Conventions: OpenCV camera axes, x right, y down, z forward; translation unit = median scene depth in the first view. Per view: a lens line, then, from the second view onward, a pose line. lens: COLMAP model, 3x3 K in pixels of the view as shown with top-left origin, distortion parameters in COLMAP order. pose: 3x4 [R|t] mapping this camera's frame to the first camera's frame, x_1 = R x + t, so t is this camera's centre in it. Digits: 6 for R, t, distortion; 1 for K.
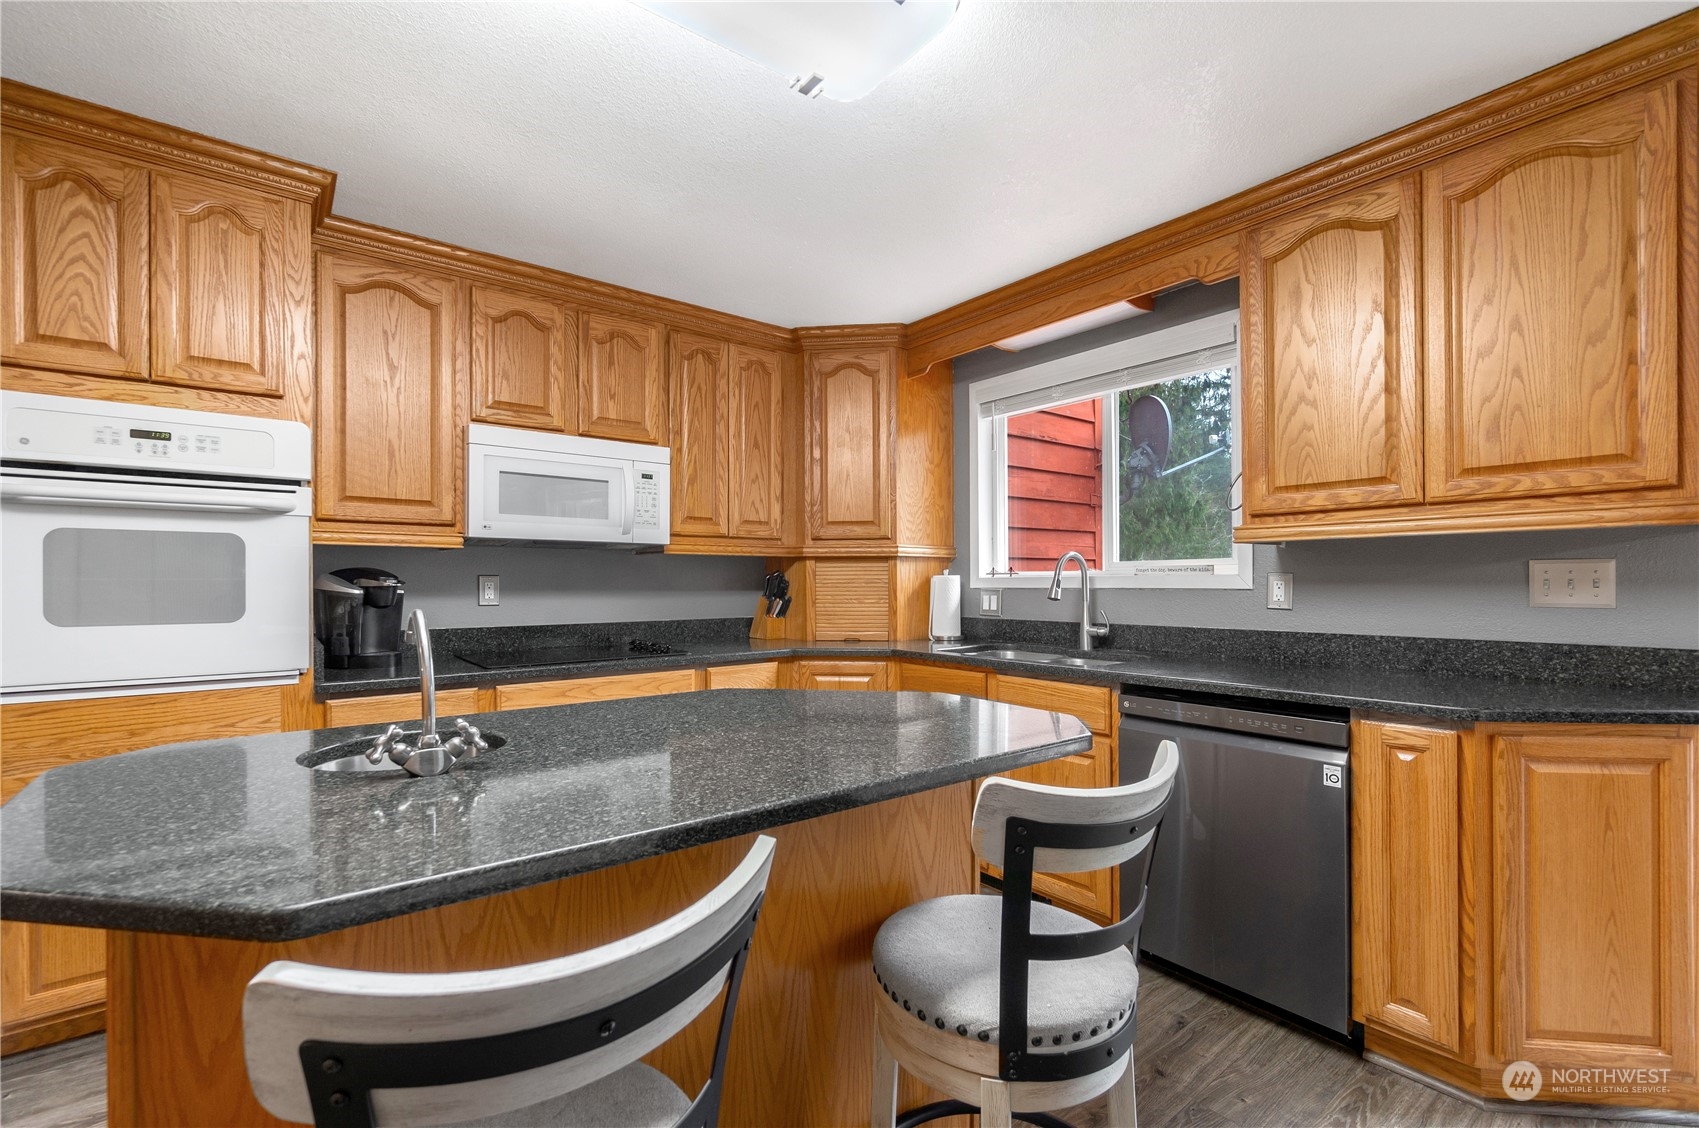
lens RADIAL K [[732.6, 0, 852.0], [0, 732.6, 577.2], [0, 0, 1]] dist [0.000660, -0.000023]
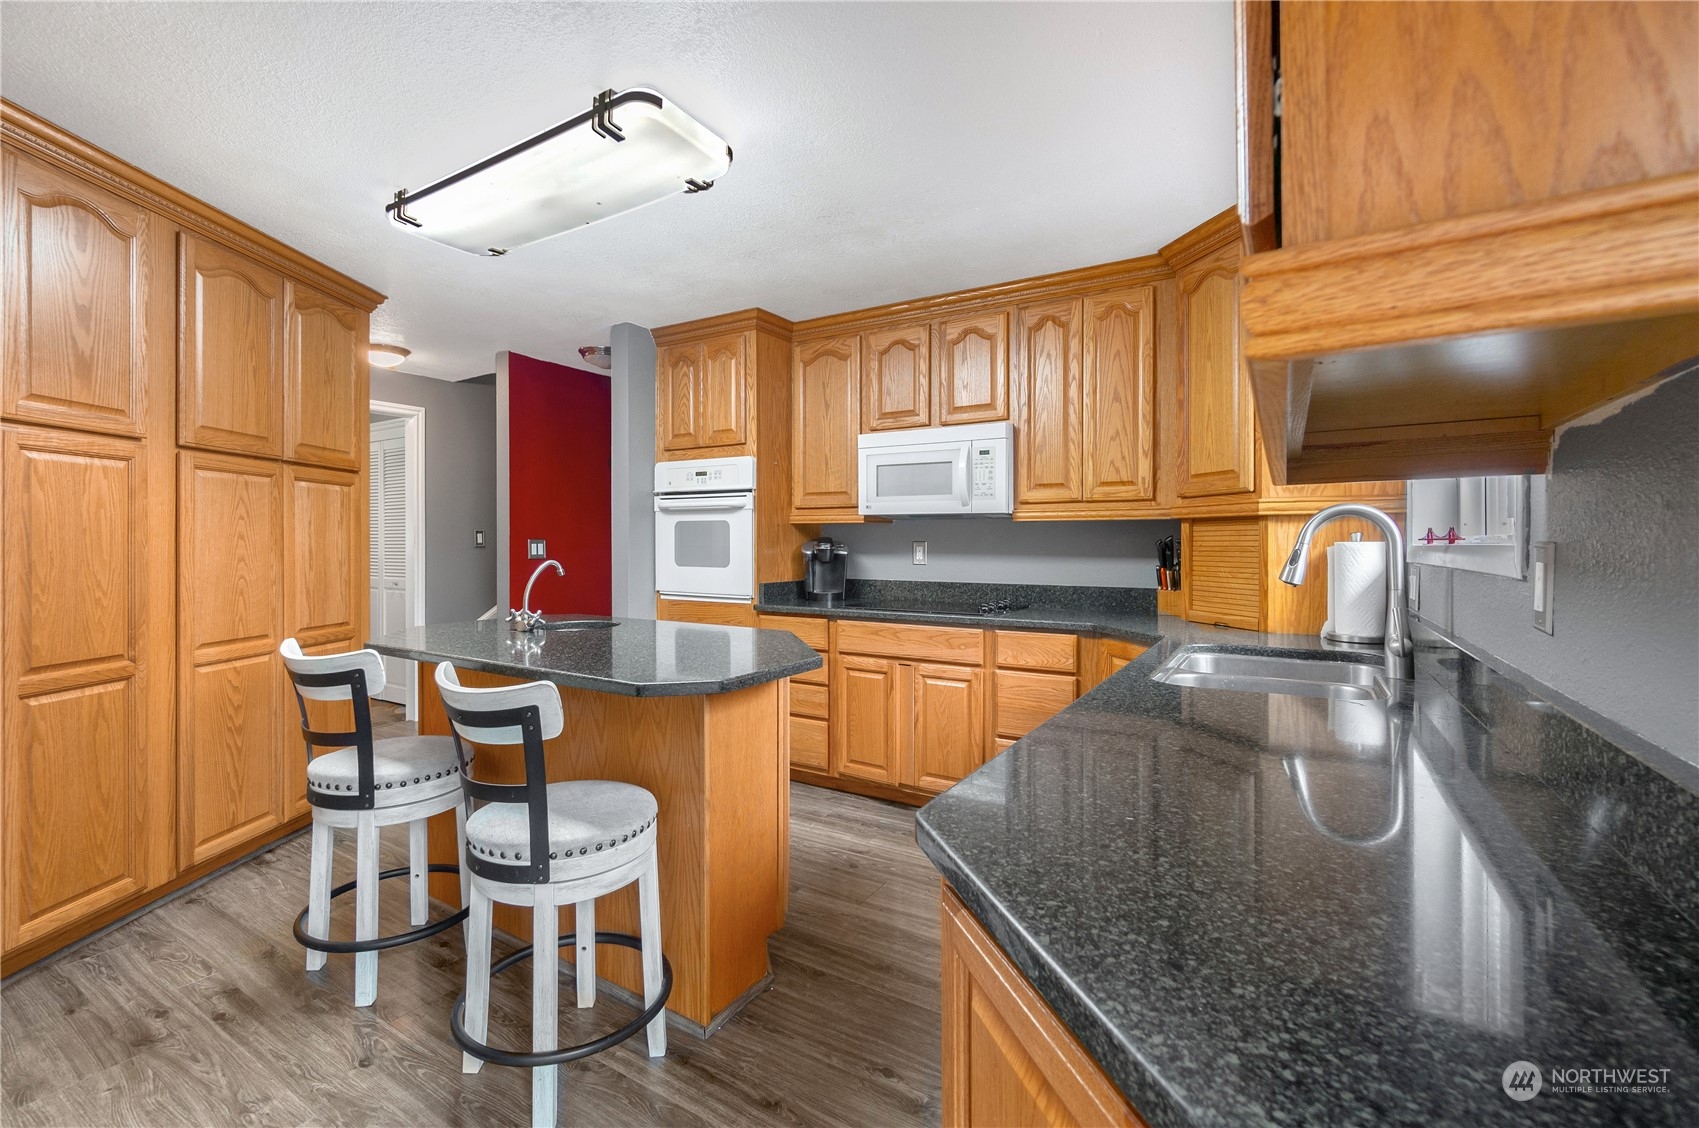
lens RADIAL K [[732.6, 0, 850.6], [0, 732.6, 548.2], [0, 0, 1]] dist [0.000660, -0.000023]
pose [[0.348679, 0.009515, -0.937194, 0.687355], [0.002917, 0.999933, 0.011237, -0.005781], [0.937238, -0.006652, 0.348628, 0.422306]]
